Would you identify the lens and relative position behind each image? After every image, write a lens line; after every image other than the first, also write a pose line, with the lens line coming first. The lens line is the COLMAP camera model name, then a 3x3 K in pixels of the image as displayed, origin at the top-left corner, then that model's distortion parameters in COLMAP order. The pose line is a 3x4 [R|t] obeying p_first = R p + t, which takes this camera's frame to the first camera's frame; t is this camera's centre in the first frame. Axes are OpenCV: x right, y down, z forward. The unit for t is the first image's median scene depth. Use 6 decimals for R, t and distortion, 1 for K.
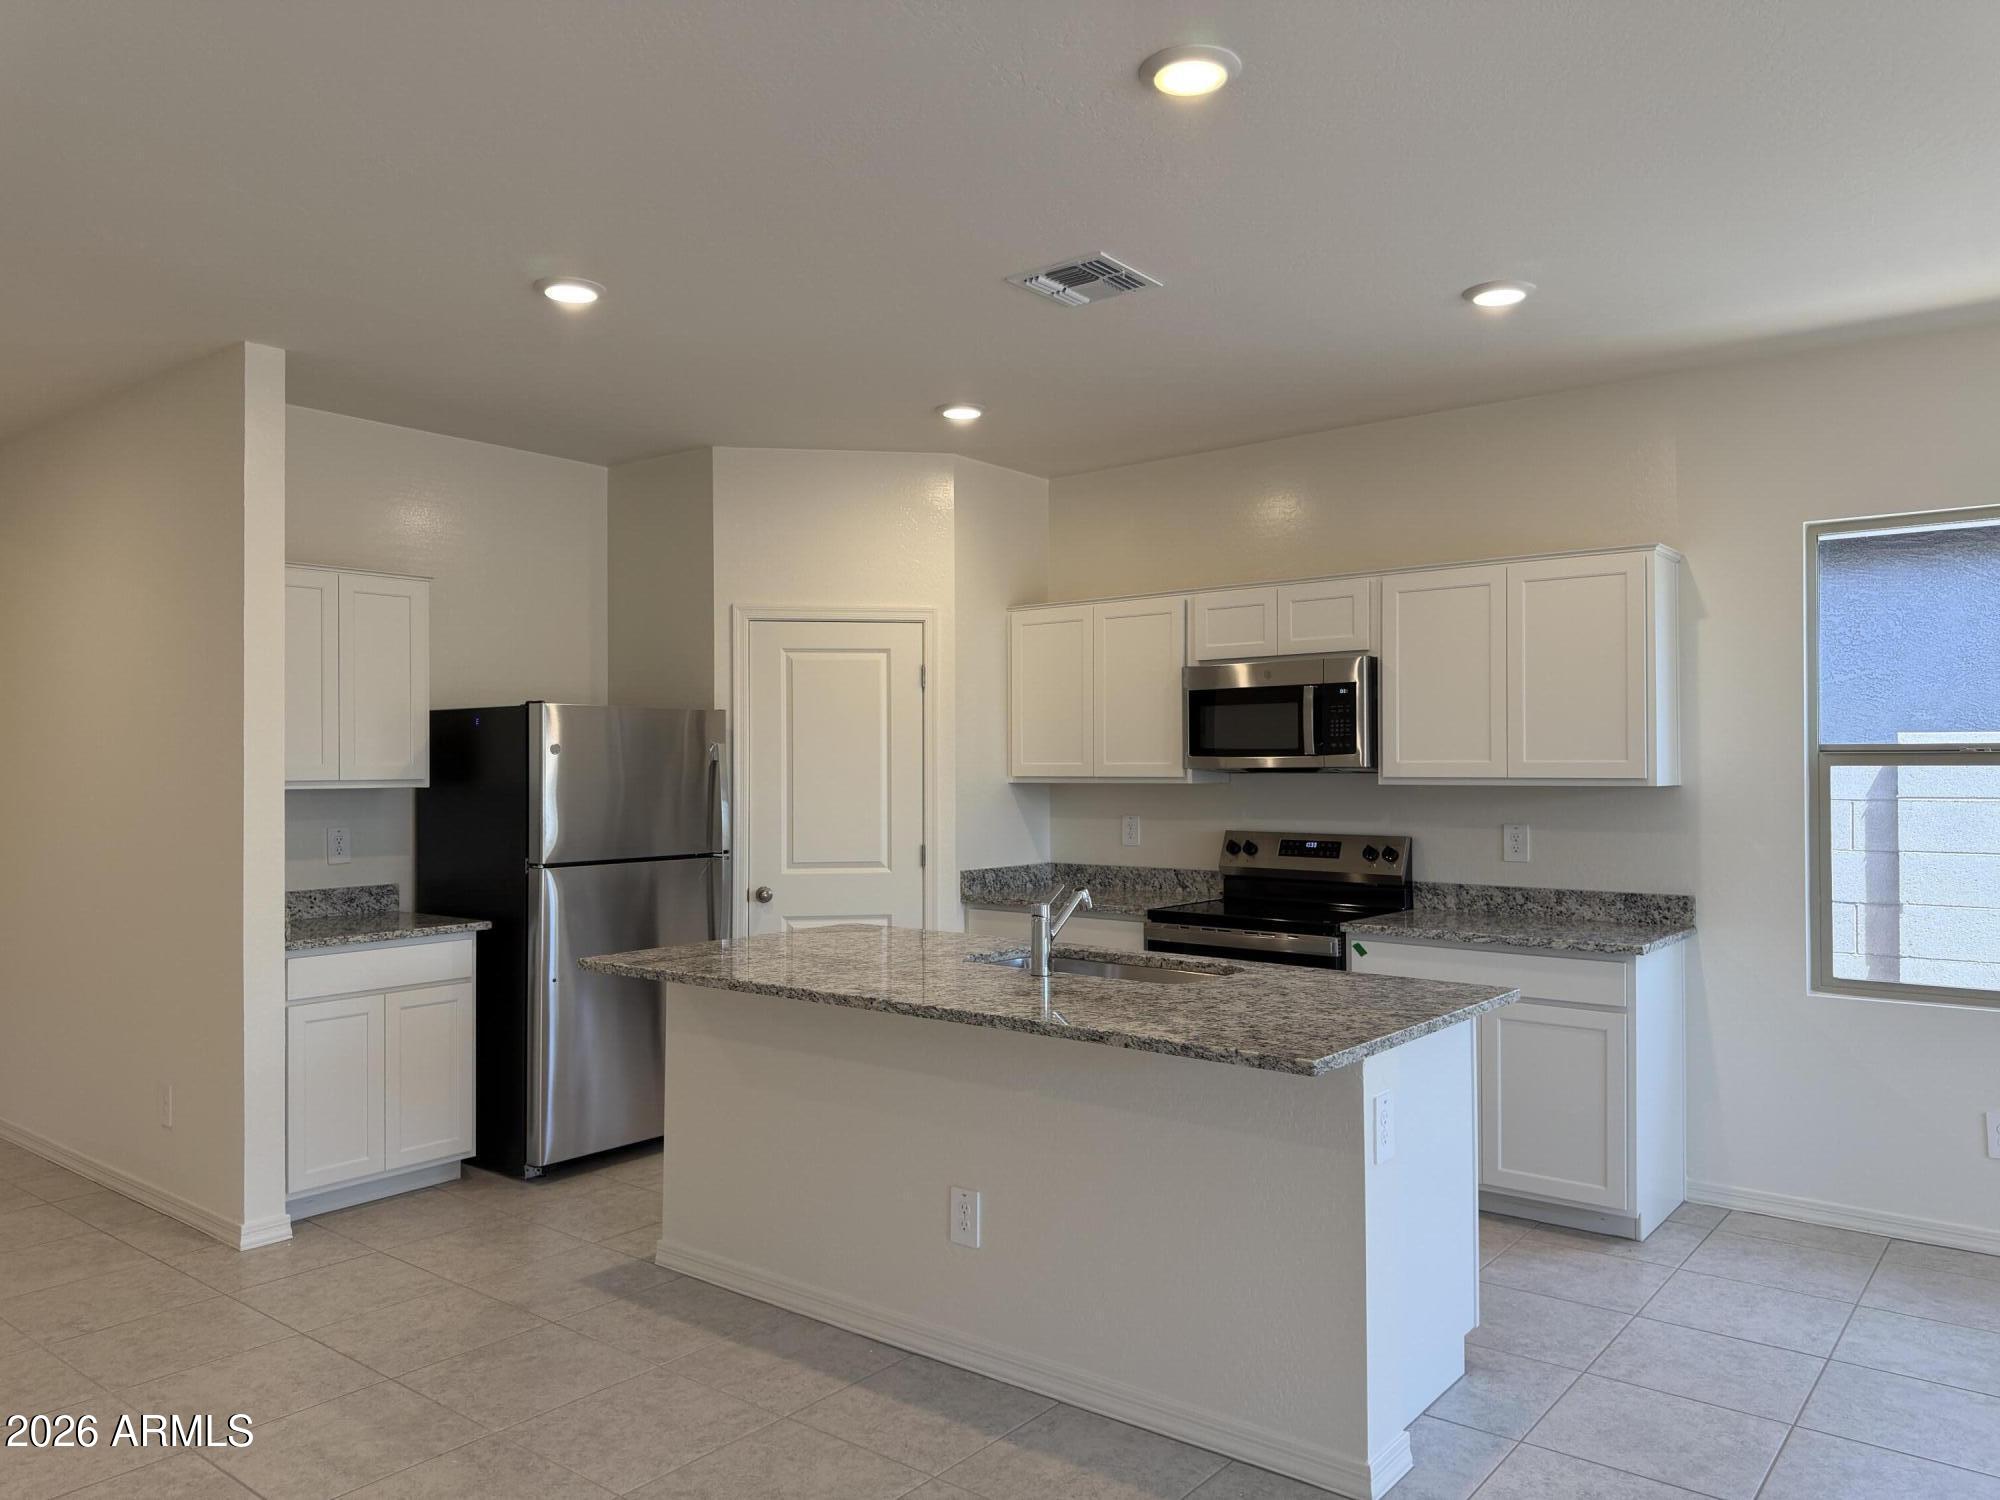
lens RADIAL K [[1430.4, 0, 1007.0], [0, 1430.4, 747.8], [0, 0, 1]] dist [0.020166, -0.019173]
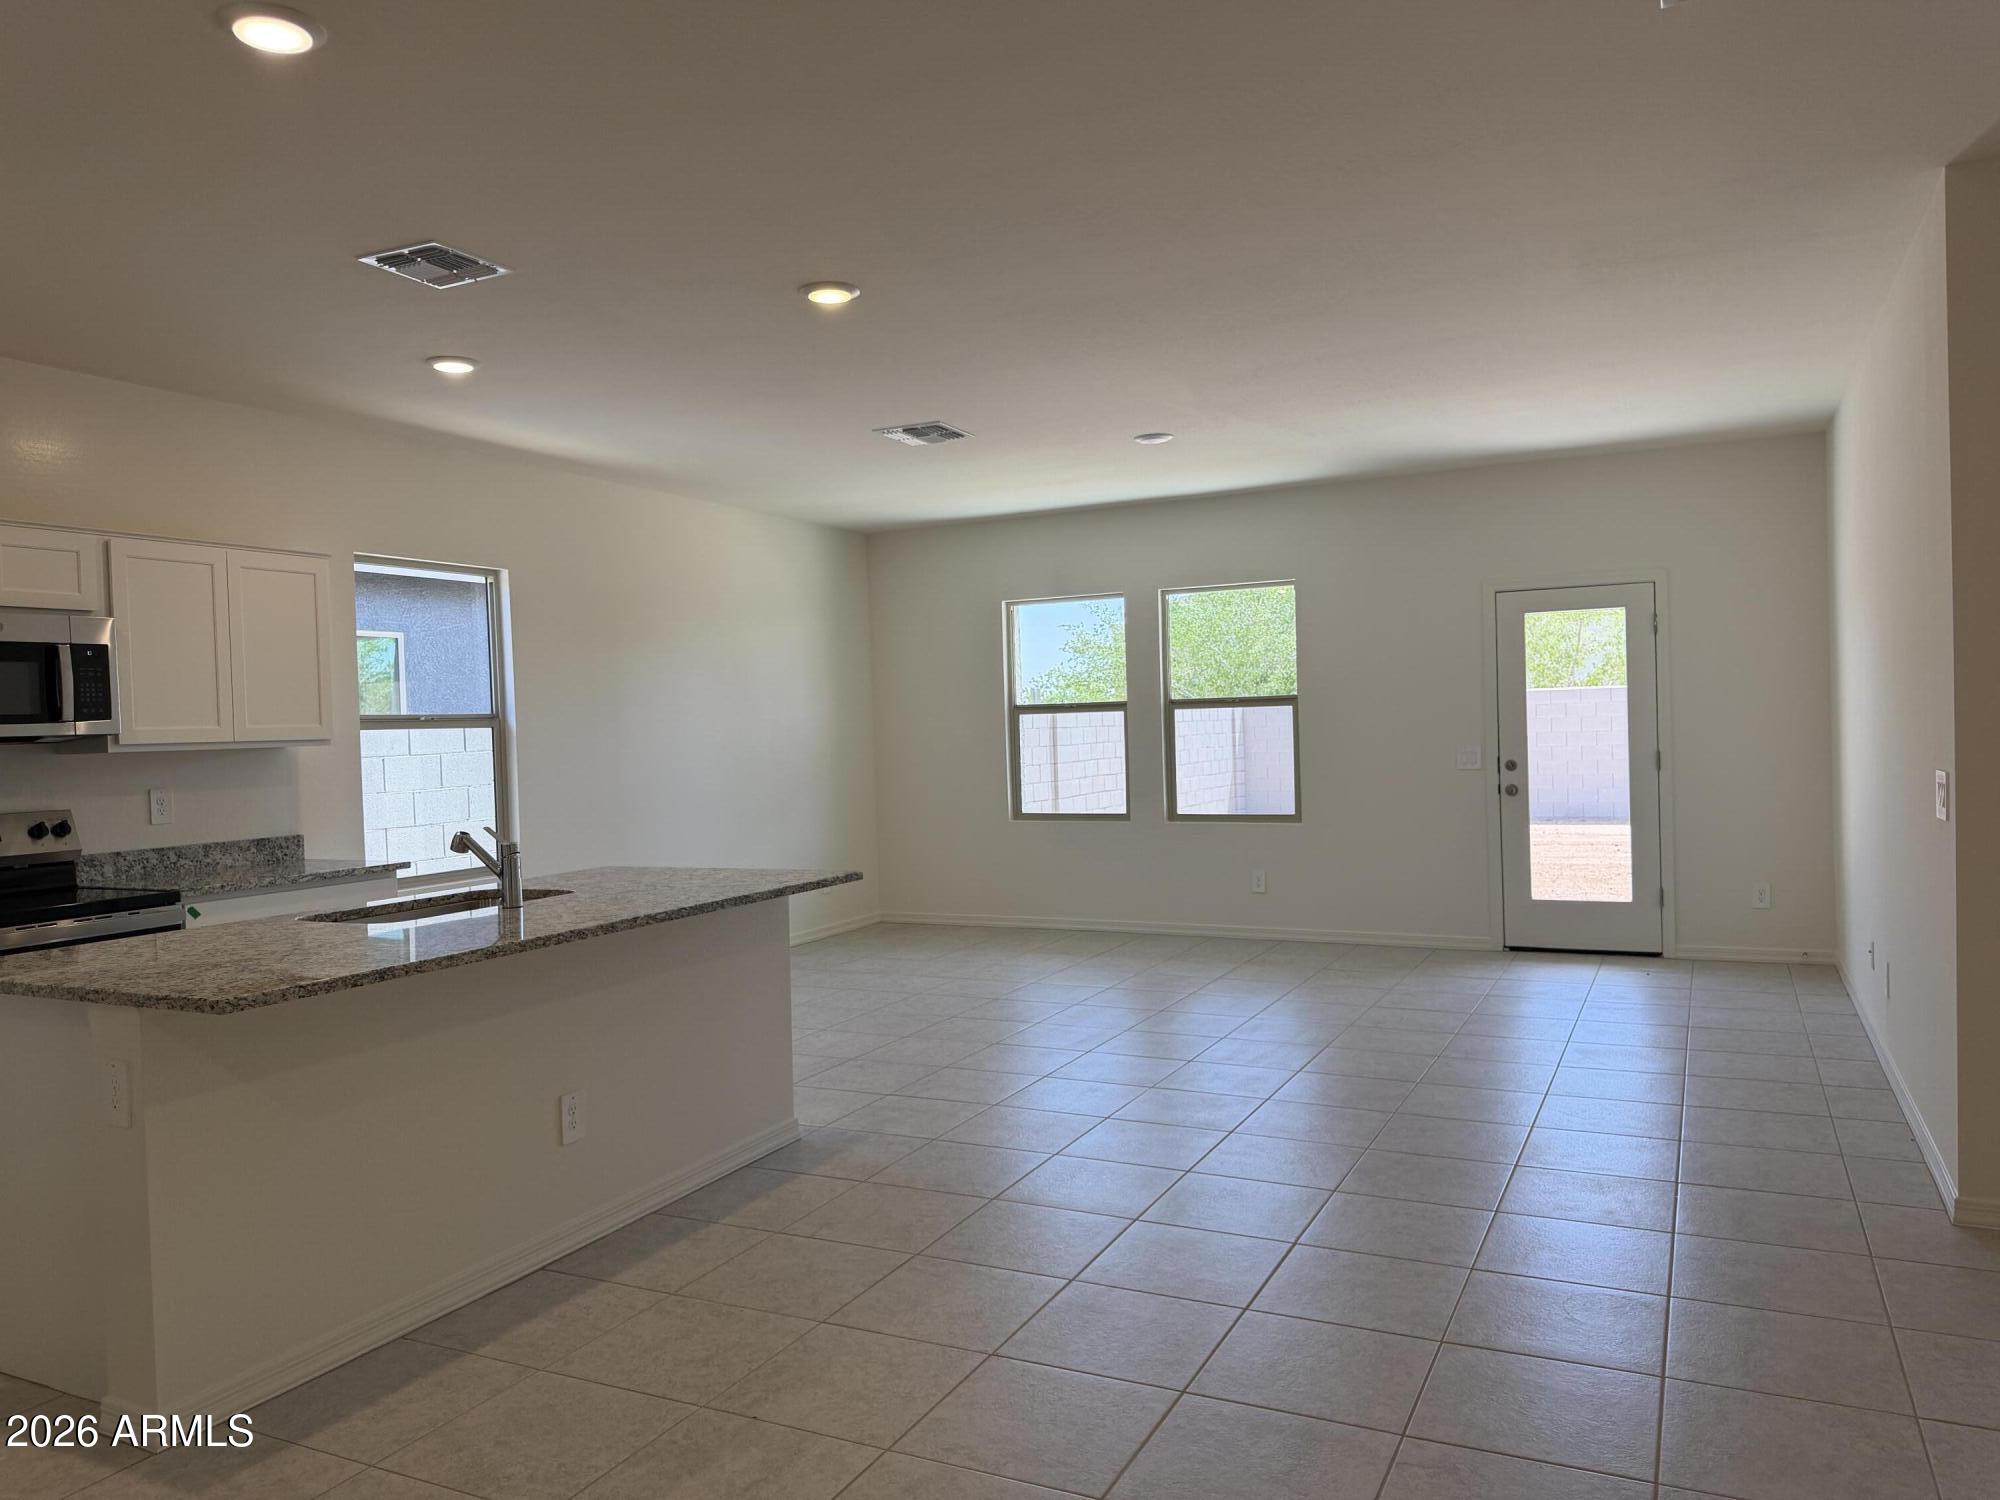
lens RADIAL K [[1430.4, 0, 1000.3], [0, 1430.4, 765.2], [0, 0, 1]] dist [0.020166, -0.019173]
pose [[-0.207226, -0.021126, 0.978065, -0.868923], [0.017163, 0.999534, 0.025226, 0.021338], [-0.978142, 0.022014, -0.206767, 0.654802]]
